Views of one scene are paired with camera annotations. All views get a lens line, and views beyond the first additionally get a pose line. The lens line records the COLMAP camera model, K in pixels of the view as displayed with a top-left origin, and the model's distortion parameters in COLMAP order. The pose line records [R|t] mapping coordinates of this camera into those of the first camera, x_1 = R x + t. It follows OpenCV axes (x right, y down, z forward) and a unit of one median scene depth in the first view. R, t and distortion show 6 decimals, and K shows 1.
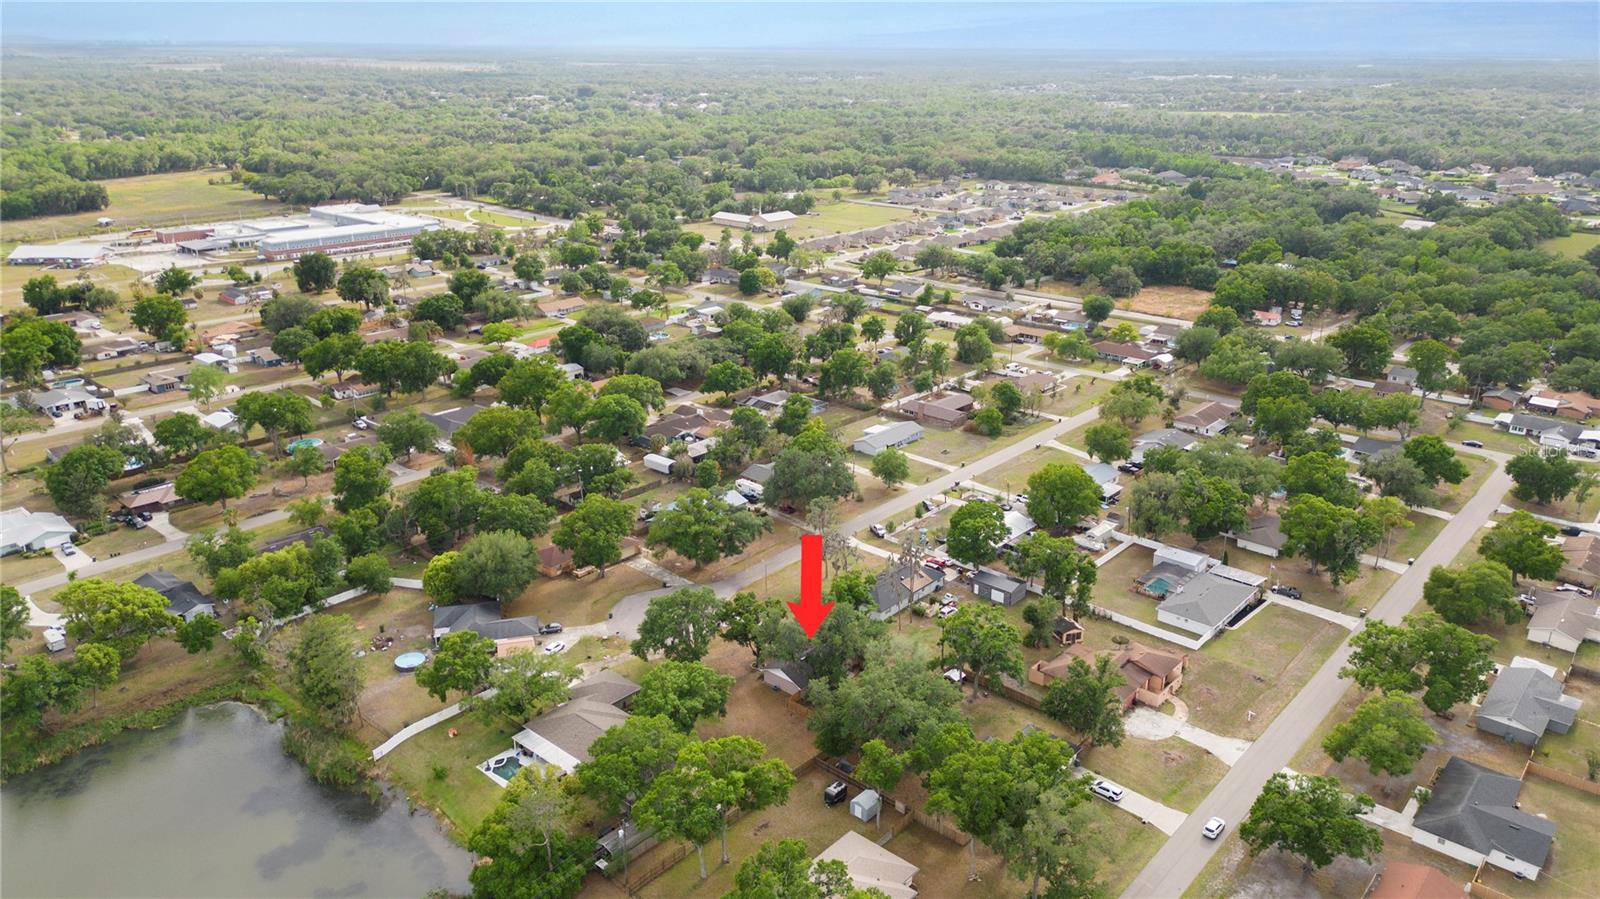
lens RADIAL K [[1122.4, 0, 805.7], [0, 1122.4, 446.8], [0, 0, 1]] dist [0.087968, -0.091547]
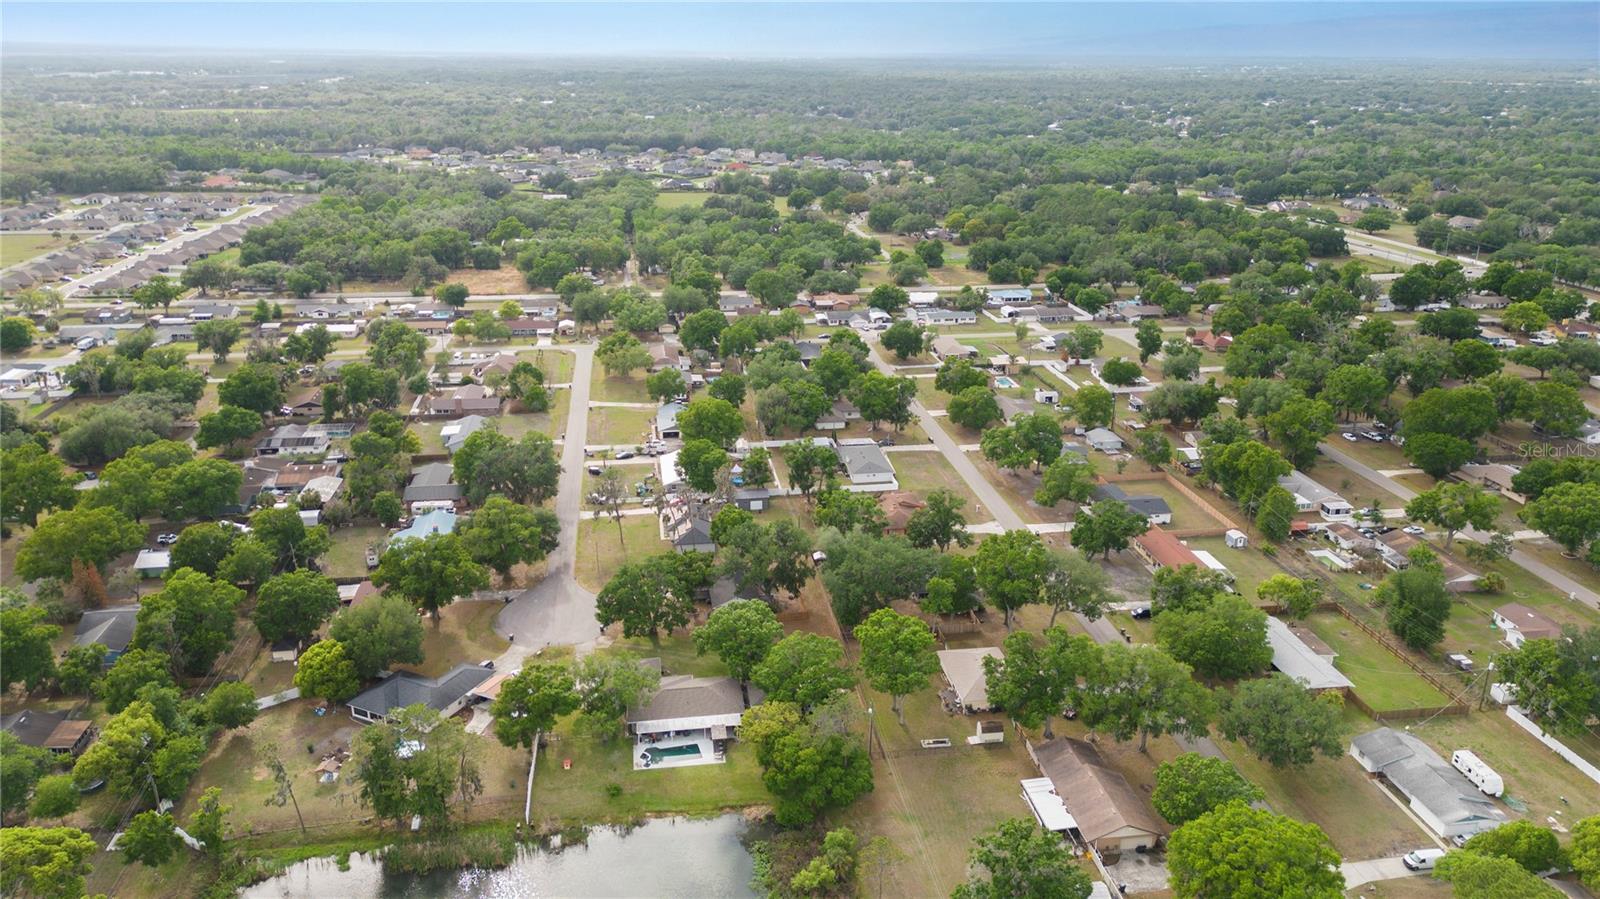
lens RADIAL K [[1122.4, 0, 805.7], [0, 1122.4, 446.8], [0, 0, 1]] dist [0.087968, -0.091547]
pose [[0.644138, -0.258076, 0.720058, -0.430403], [0.255196, 0.959935, 0.115761, -0.035613], [-0.721084, 0.109190, 0.684190, 0.088380]]
